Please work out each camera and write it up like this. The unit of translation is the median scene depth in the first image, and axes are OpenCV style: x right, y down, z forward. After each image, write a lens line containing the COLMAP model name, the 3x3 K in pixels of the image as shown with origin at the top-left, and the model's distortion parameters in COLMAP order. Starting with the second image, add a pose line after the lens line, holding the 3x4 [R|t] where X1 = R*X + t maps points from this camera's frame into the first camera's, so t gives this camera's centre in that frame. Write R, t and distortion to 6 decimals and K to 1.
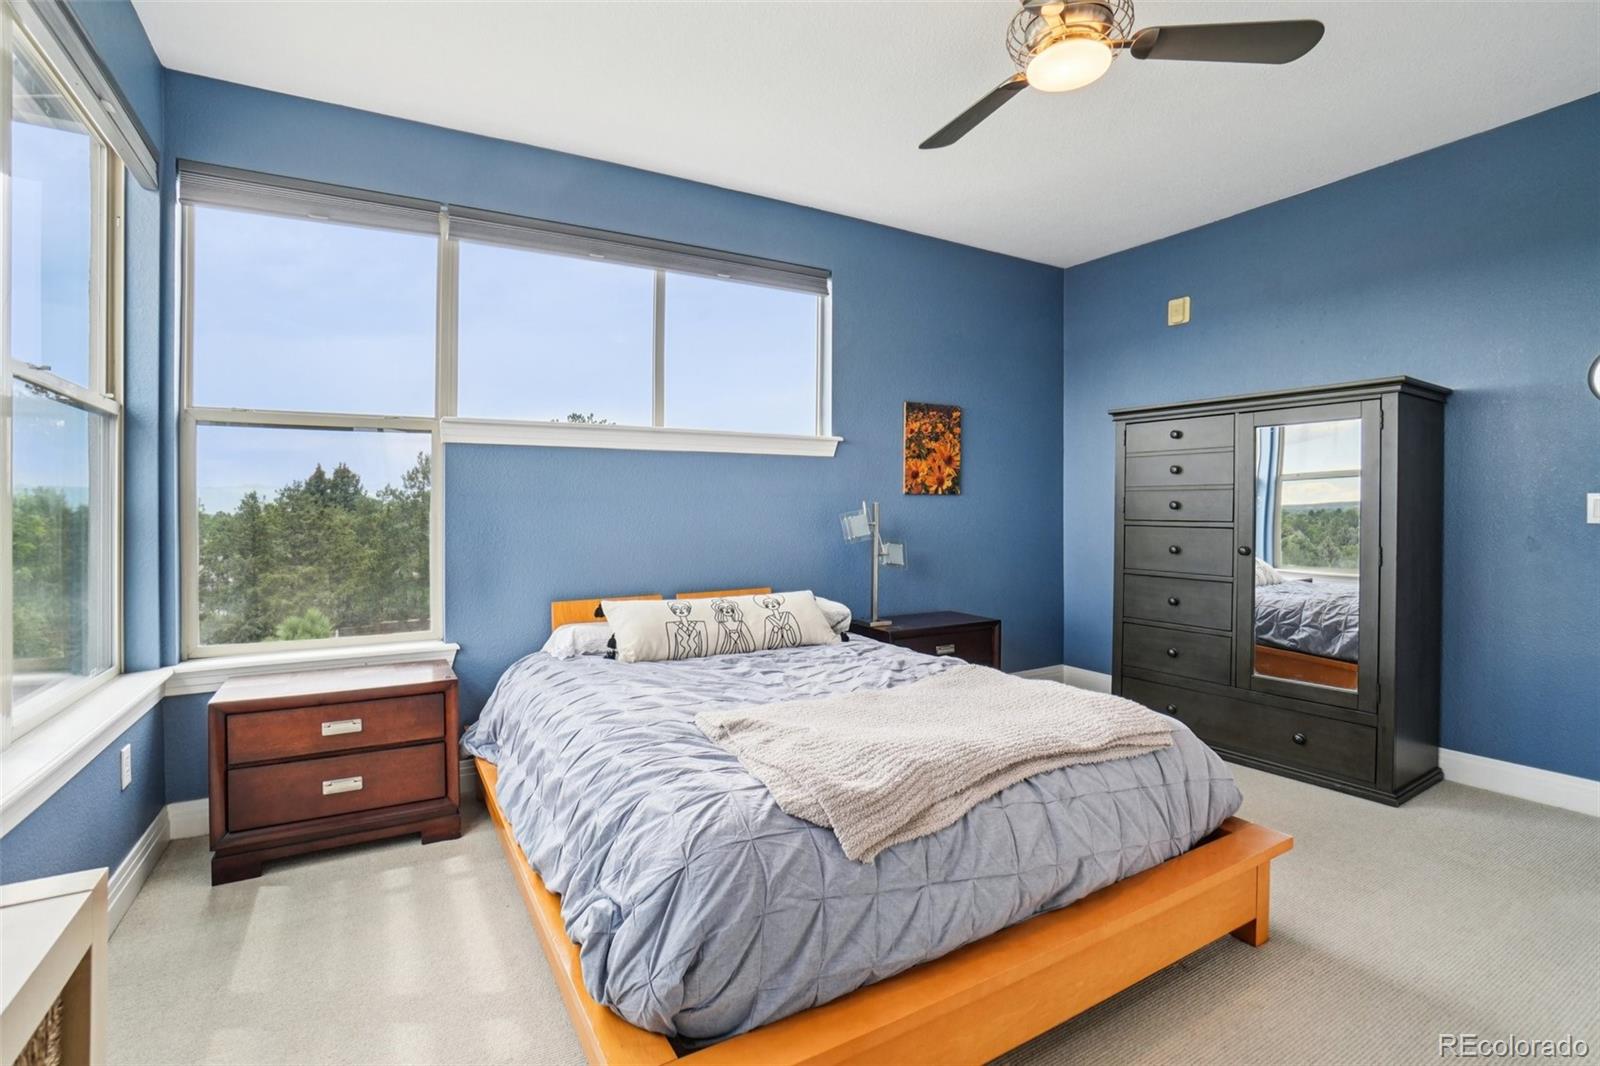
lens RADIAL K [[733.4, 0, 812.2], [0, 733.4, 519.1], [0, 0, 1]] dist [-0.062608, 0.018694]
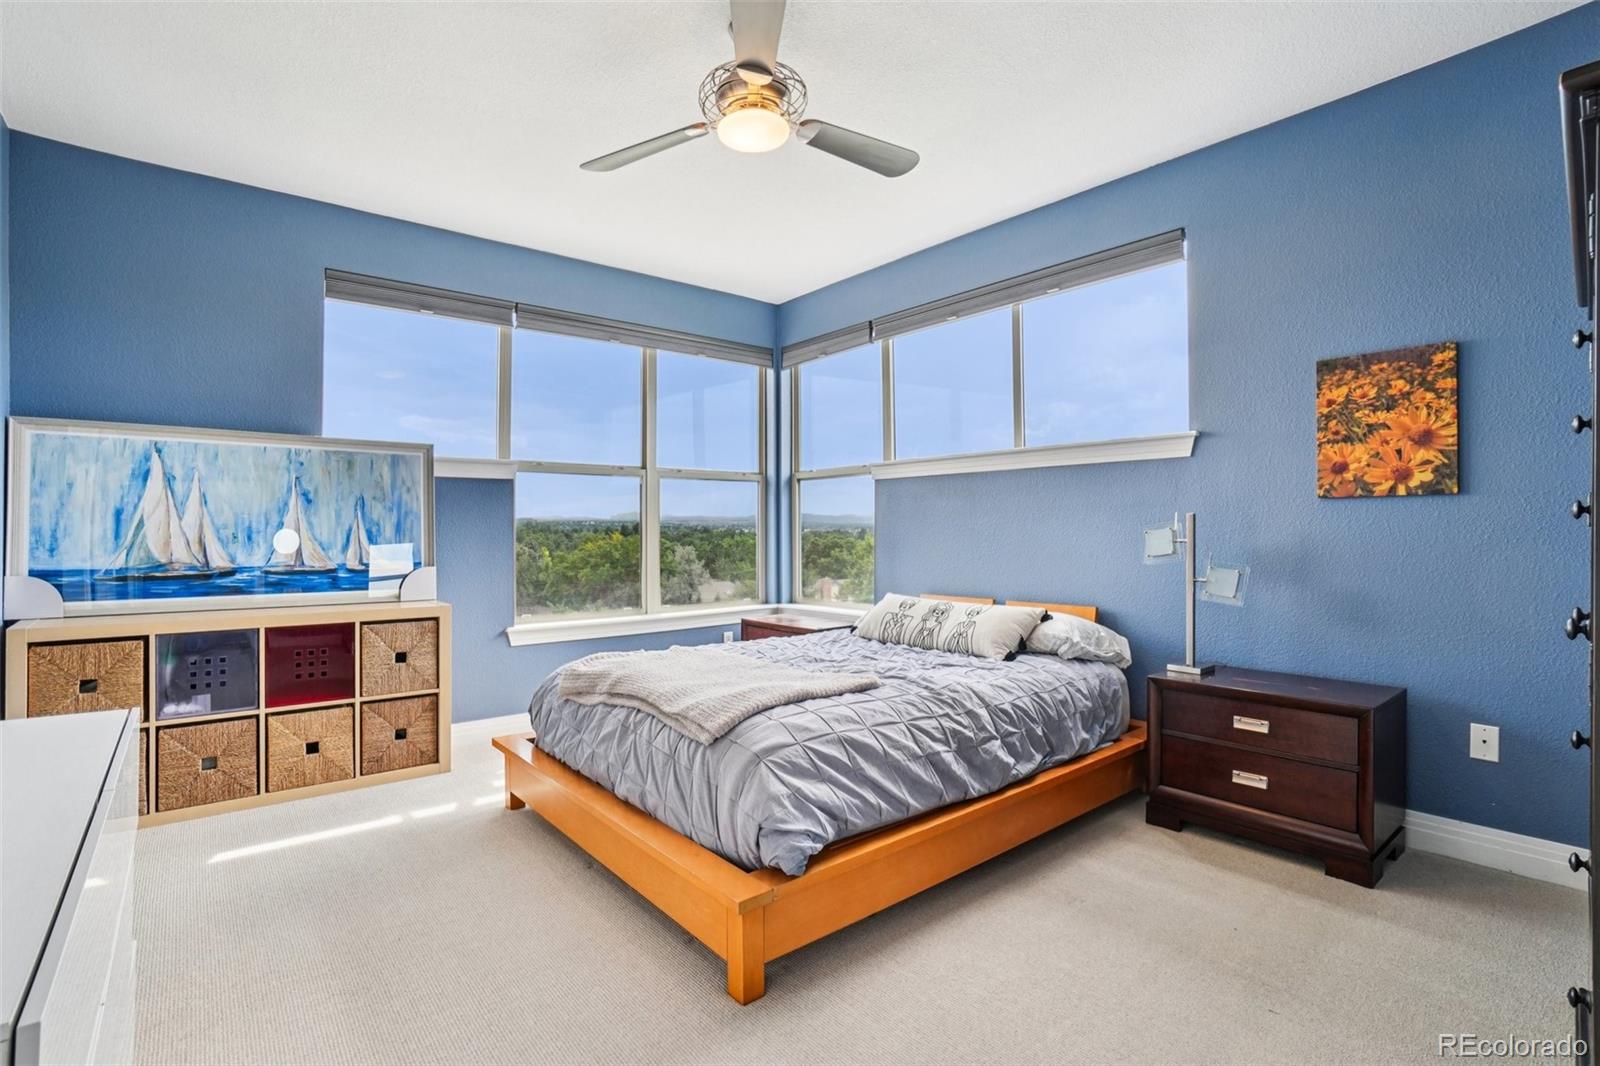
lens RADIAL K [[733.4, 0, 756.4], [0, 733.4, 512.4], [0, 0, 1]] dist [-0.062608, 0.018694]
pose [[0.124745, -0.009399, -0.992144, 0.701718], [0.000953, 0.999956, -0.009353, -0.015381], [0.992188, 0.000221, 0.124749, 0.402382]]
